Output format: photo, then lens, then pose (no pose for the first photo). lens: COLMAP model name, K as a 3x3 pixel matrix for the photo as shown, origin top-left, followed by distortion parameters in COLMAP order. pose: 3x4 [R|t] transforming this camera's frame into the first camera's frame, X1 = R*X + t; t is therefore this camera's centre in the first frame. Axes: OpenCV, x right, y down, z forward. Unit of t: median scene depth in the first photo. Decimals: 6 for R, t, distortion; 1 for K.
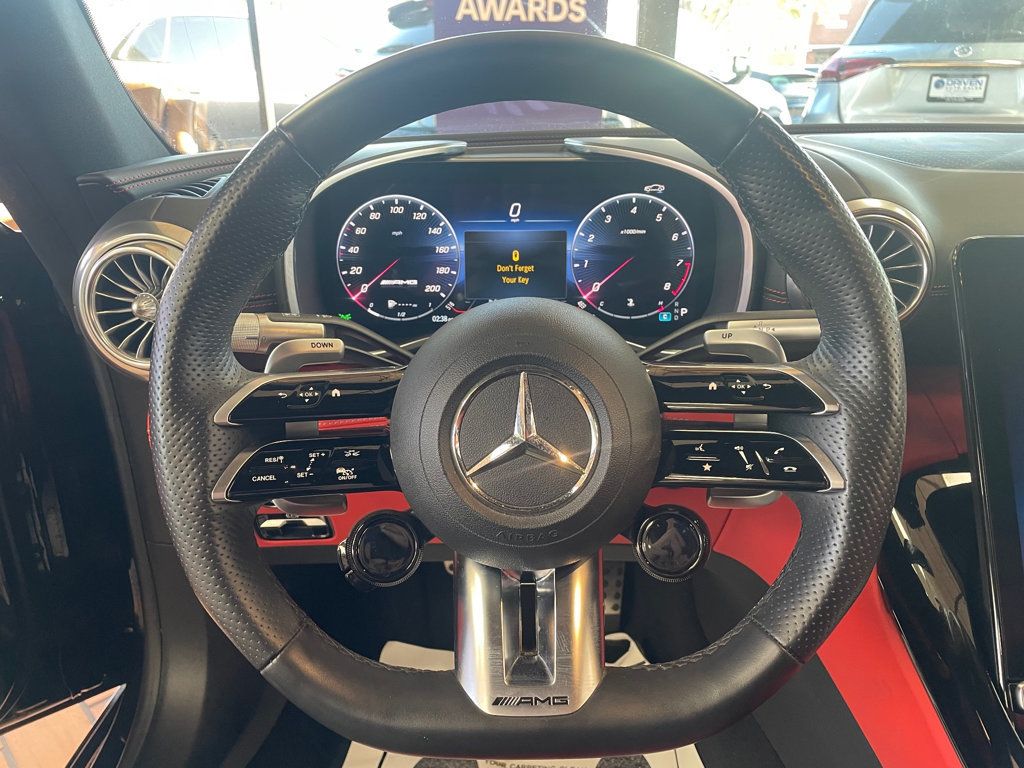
lens RADIAL K [[770.8, 0, 512.0], [0, 770.8, 384.0], [0, 0, 1]] dist [0.075385, -0.101886]
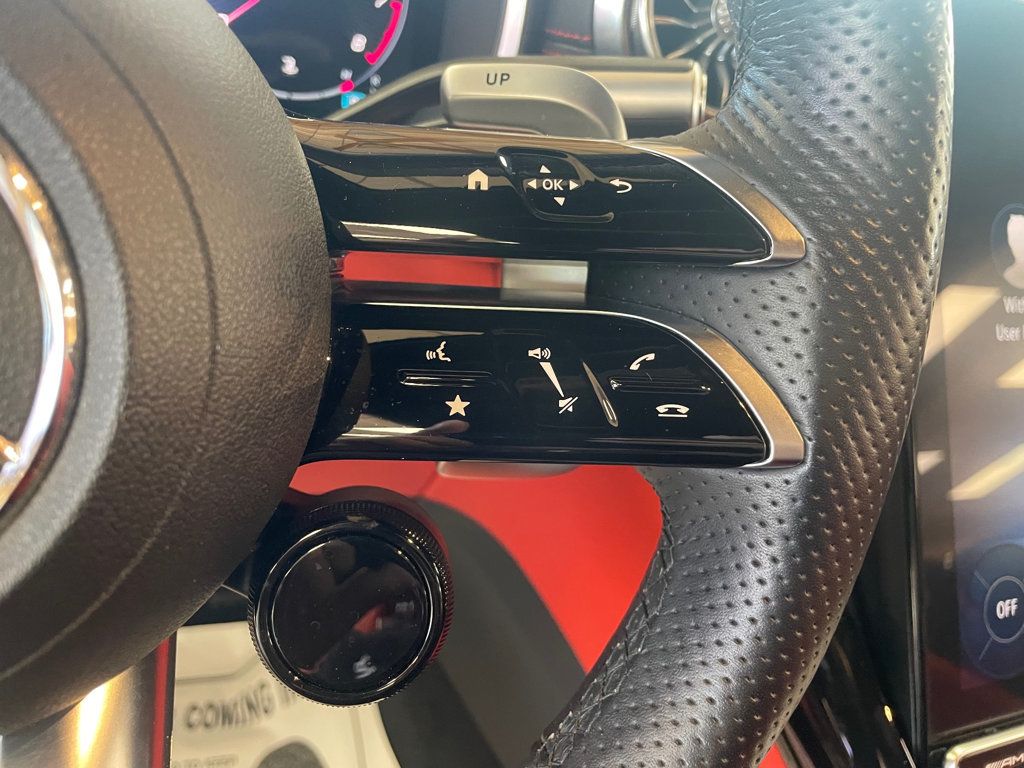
lens RADIAL K [[770.8, 0, 512.0], [0, 770.8, 384.0], [0, 0, 1]] dist [0.075385, -0.101886]
pose [[0.925098, -0.016402, 0.379374, 0.138403], [-0.040053, 0.989279, 0.140440, 0.045447], [-0.377610, -0.145116, 0.914523, 0.661734]]
